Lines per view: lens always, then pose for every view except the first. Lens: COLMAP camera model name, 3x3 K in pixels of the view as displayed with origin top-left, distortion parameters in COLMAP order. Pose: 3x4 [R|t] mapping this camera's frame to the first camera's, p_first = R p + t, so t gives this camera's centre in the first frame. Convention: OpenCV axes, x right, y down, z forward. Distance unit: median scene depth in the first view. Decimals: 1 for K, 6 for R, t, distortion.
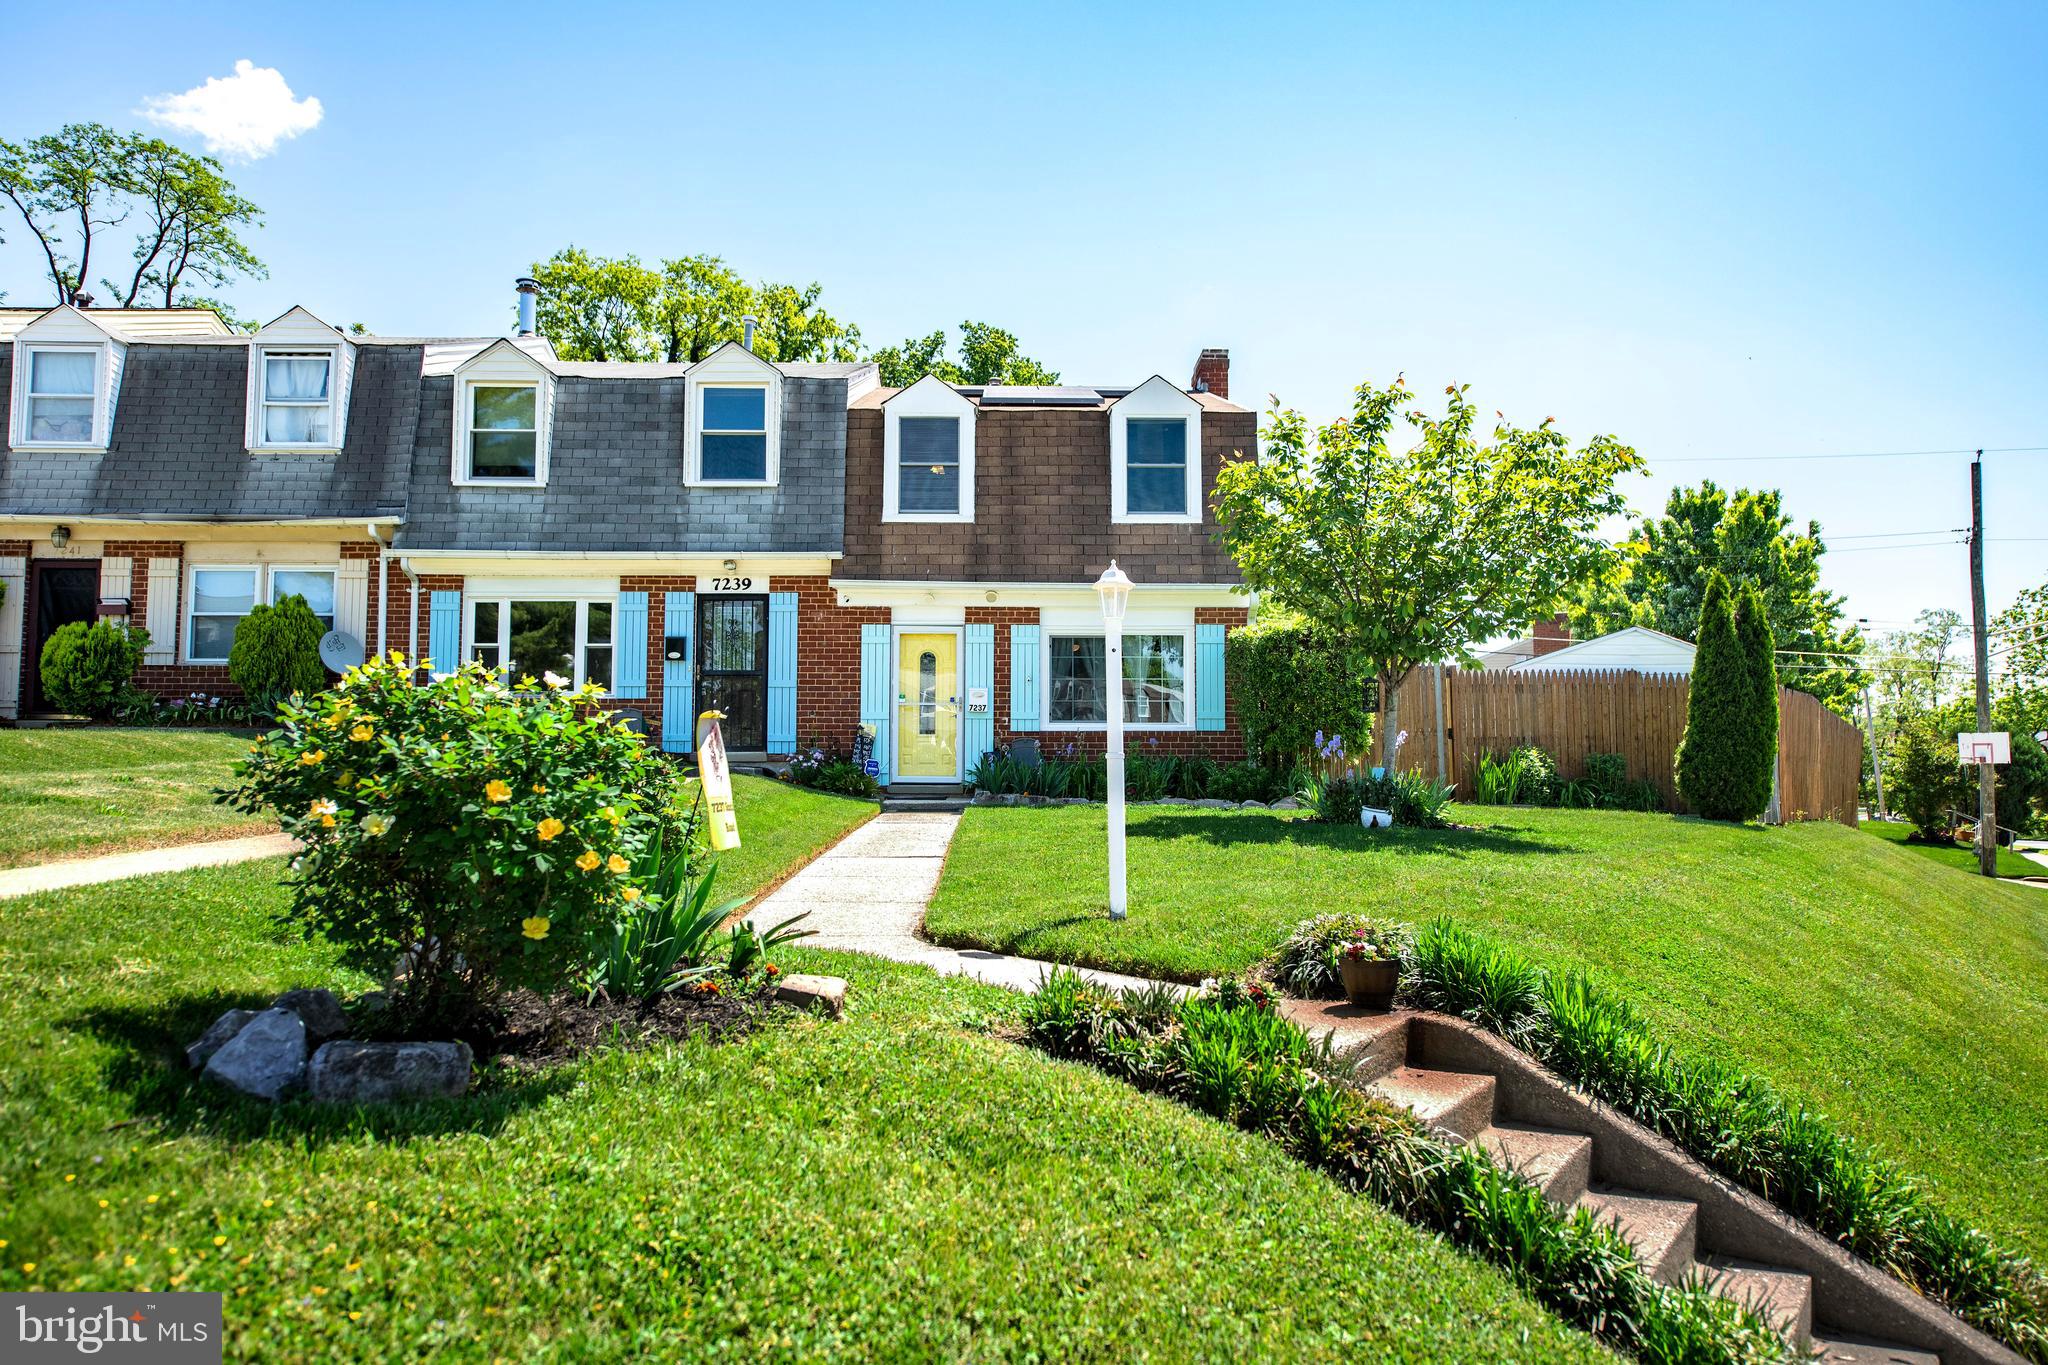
lens RADIAL K [[1358.3, 0, 1032.9], [0, 1358.3, 663.6], [0, 0, 1]] dist [0.001417, 0.001084]
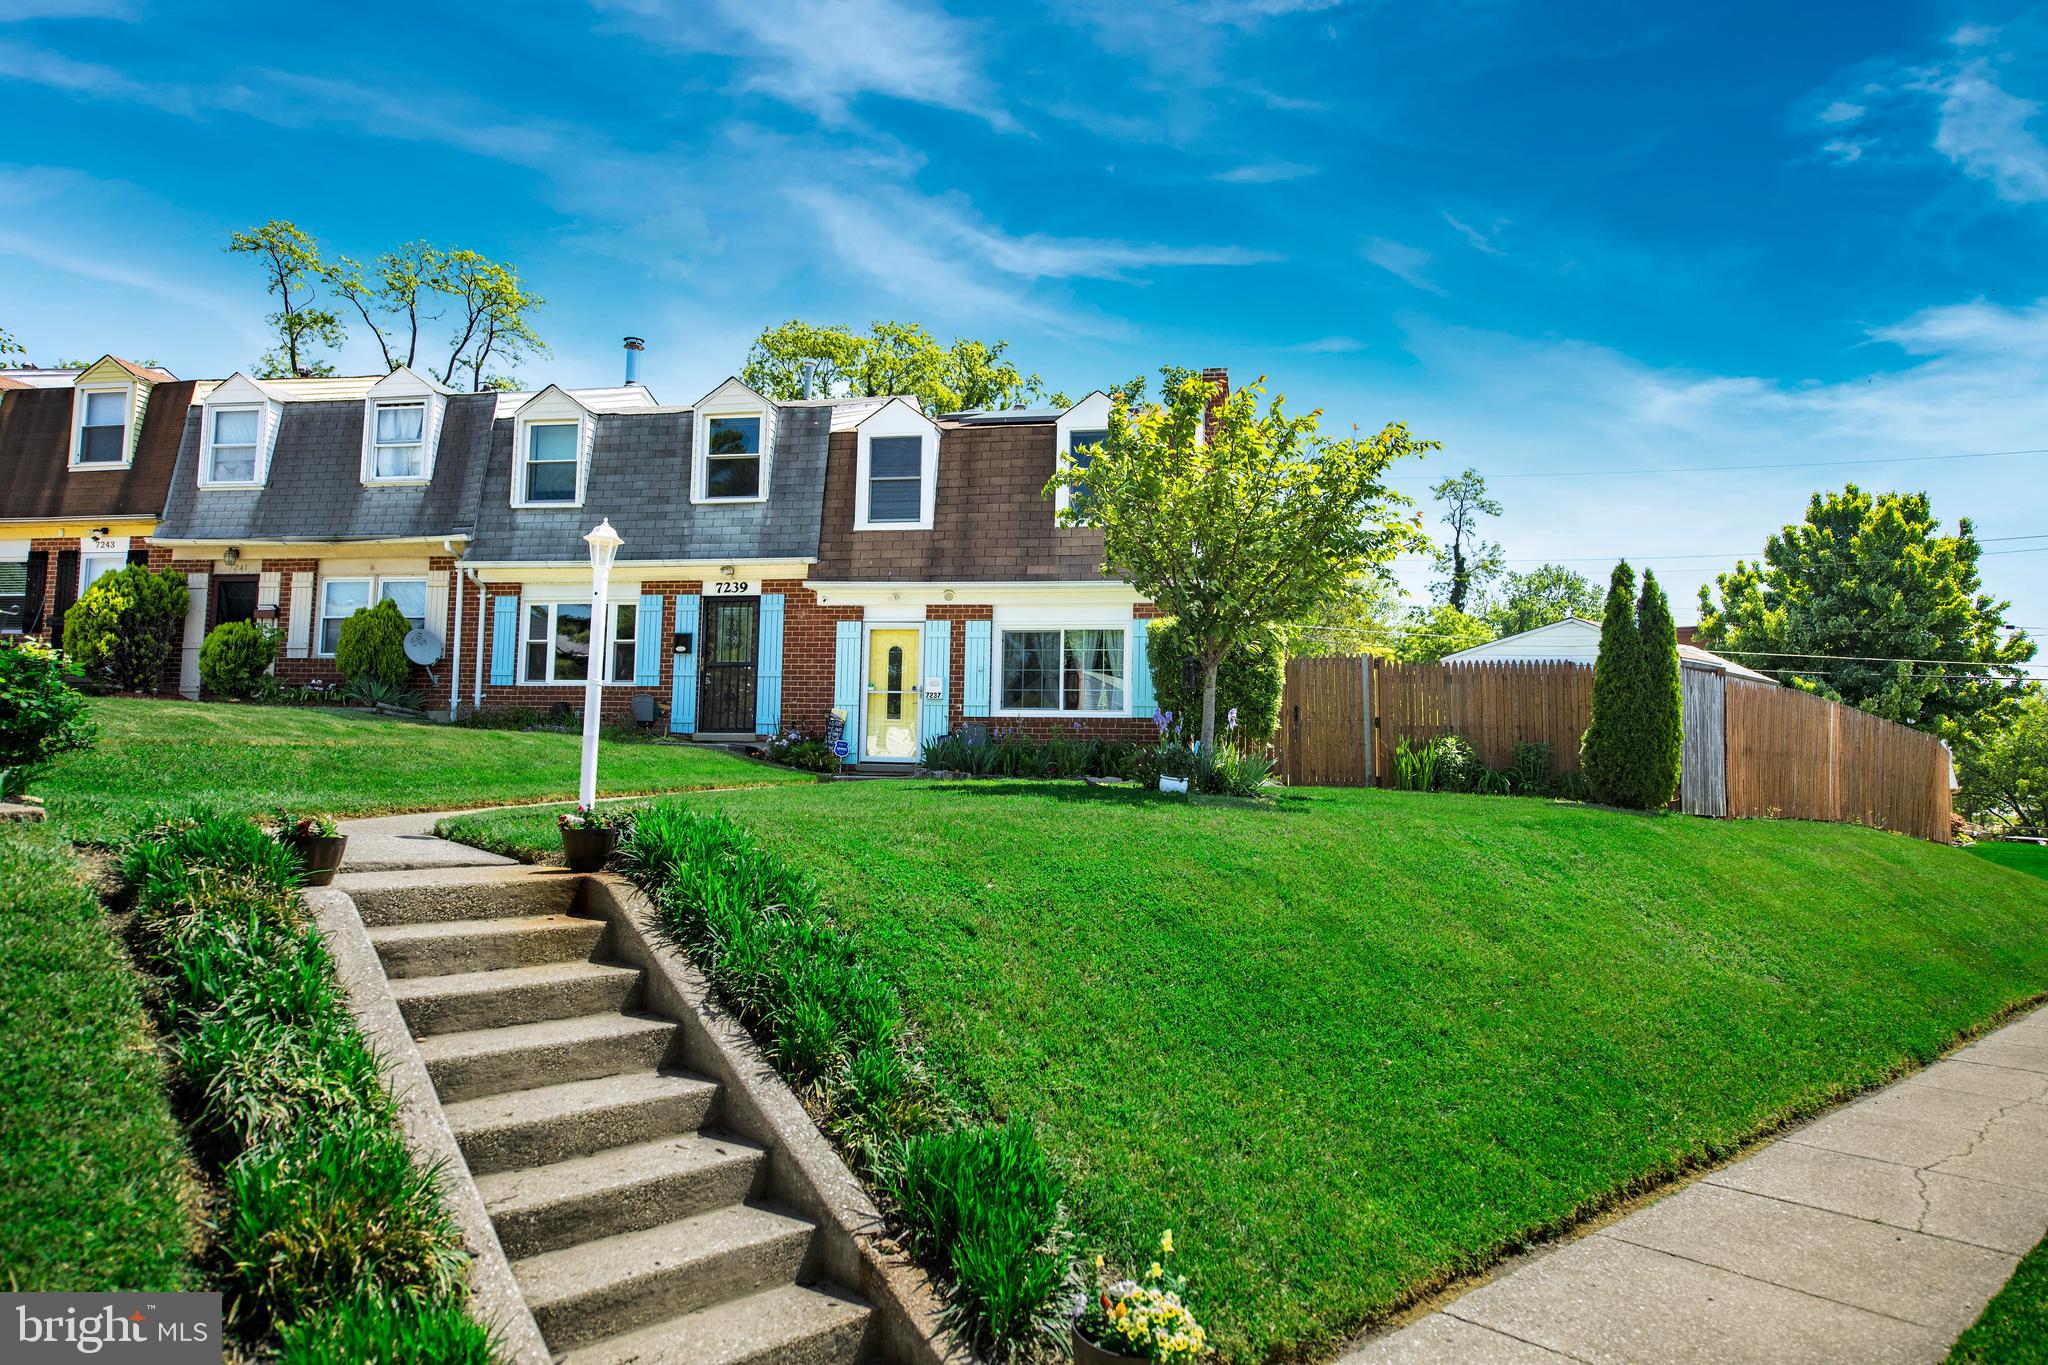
lens RADIAL K [[1252.2, 0, 1028.4], [0, 1252.2, 662.2], [0, 0, 1]] dist [0.000127, 0.000047]
pose [[0.979971, -0.001349, -0.199137, 0.238226], [-0.002705, 0.999795, -0.020087, 0.025748], [0.199123, 0.020223, 0.979766, 0.009929]]
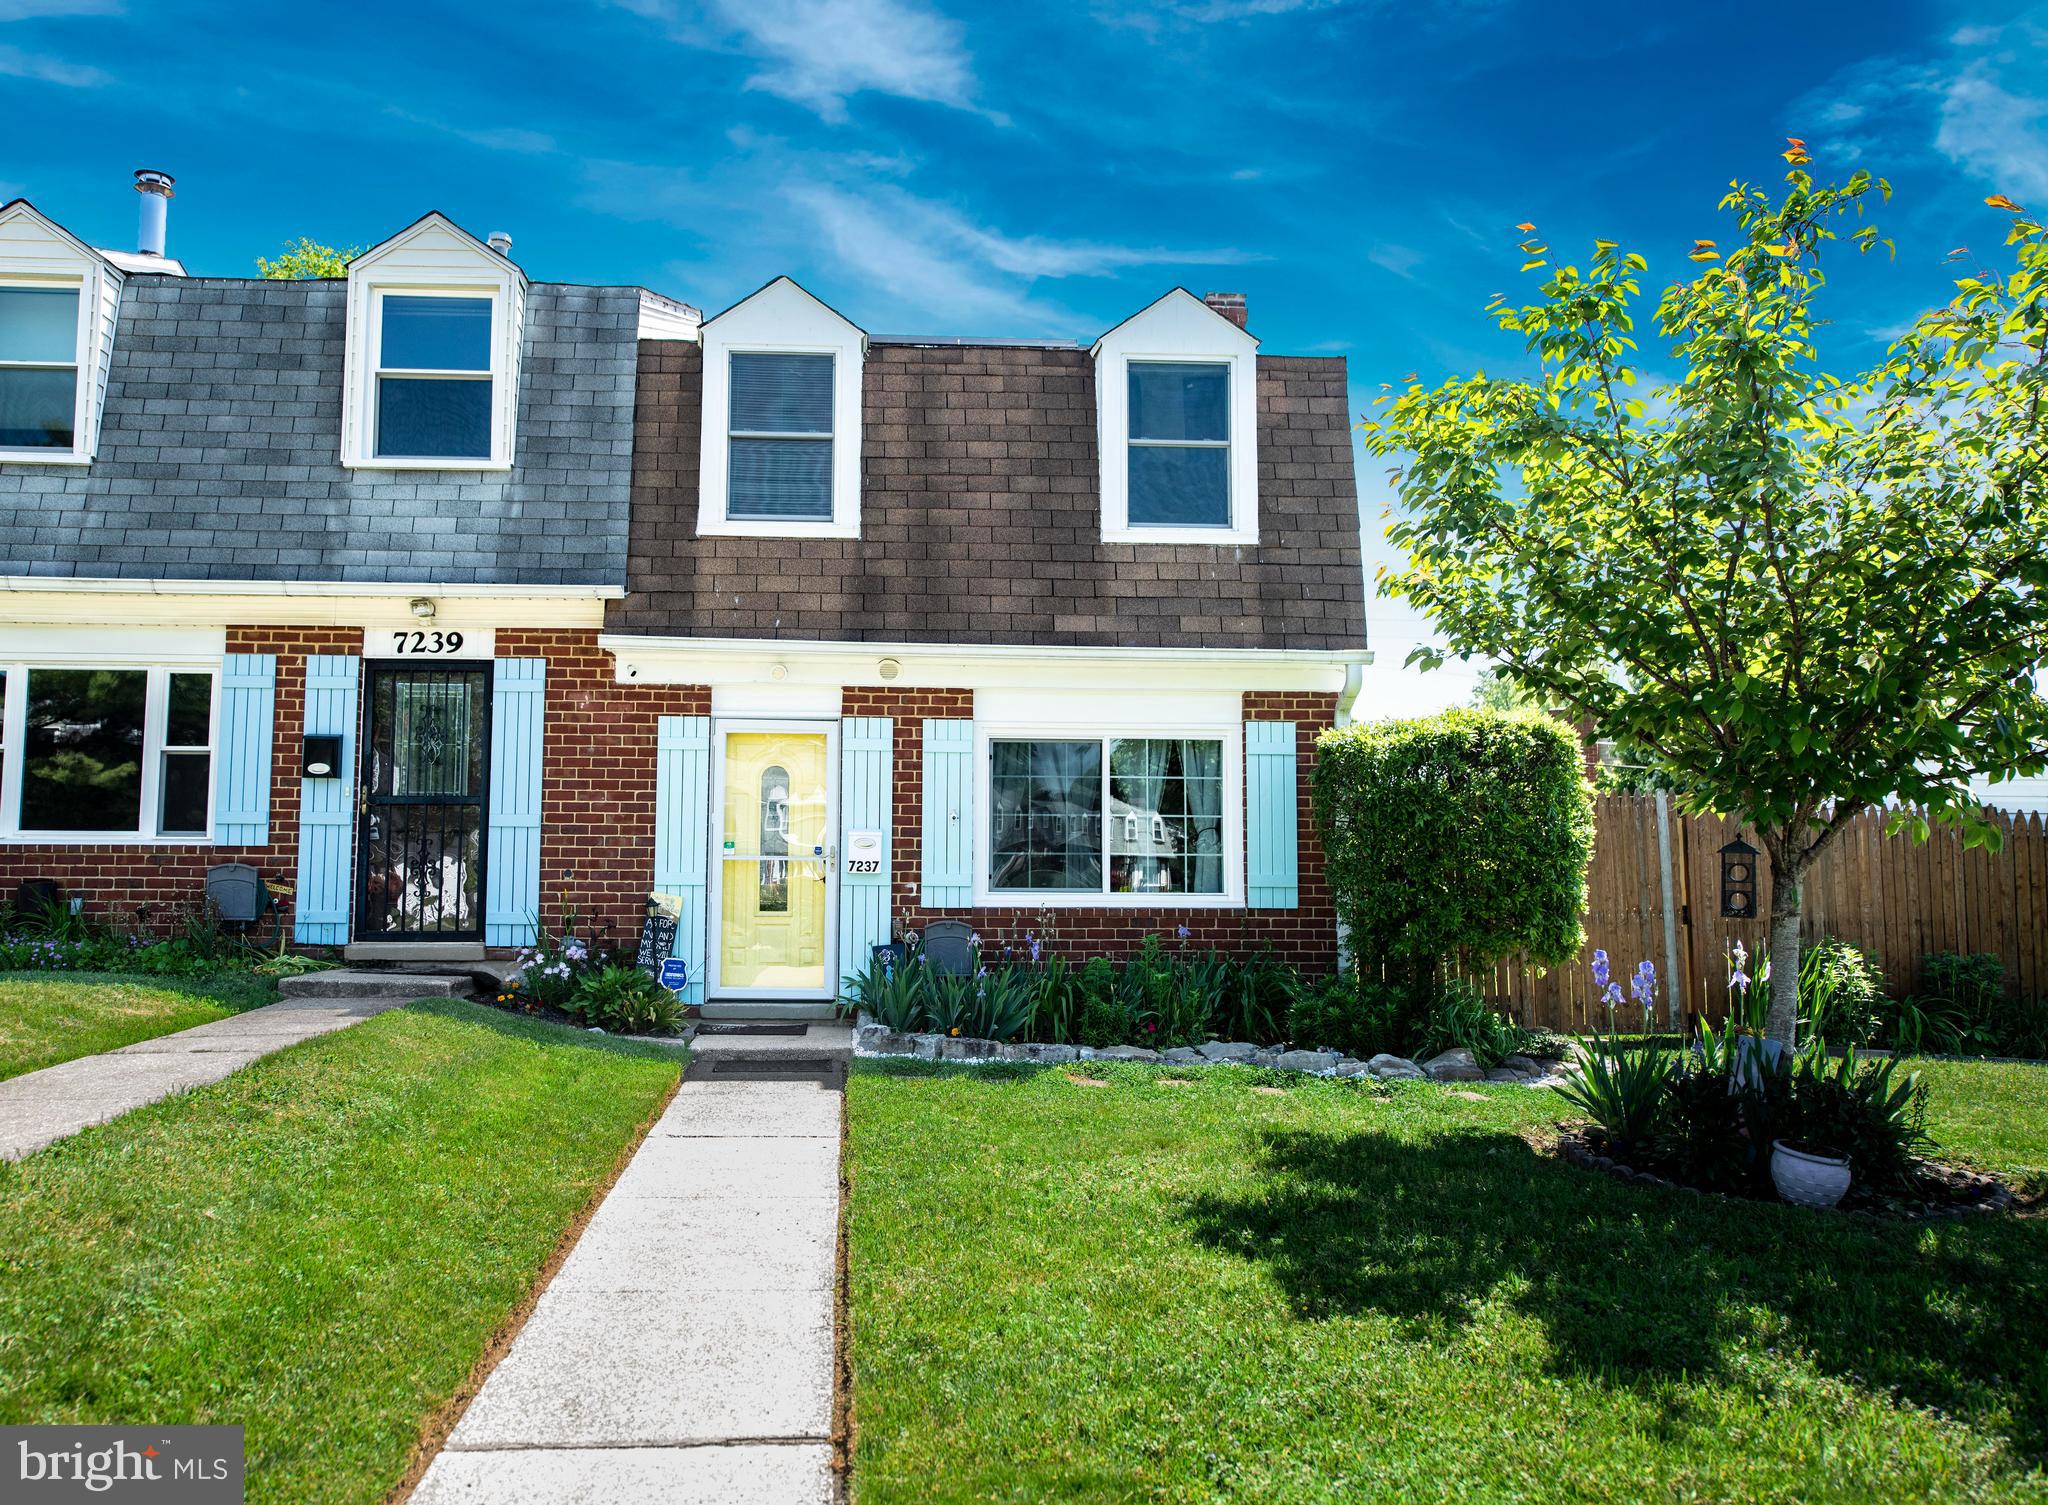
lens RADIAL K [[1521.7, 0, 924.2], [0, 1521.7, 729.2], [0, 0, 1]] dist [0.000522, 0.003082]
pose [[0.999605, 0.008536, 0.026767, -0.032693], [-0.008018, 0.999780, -0.019386, -0.012013], [-0.026927, 0.019163, 0.999454, 0.366237]]
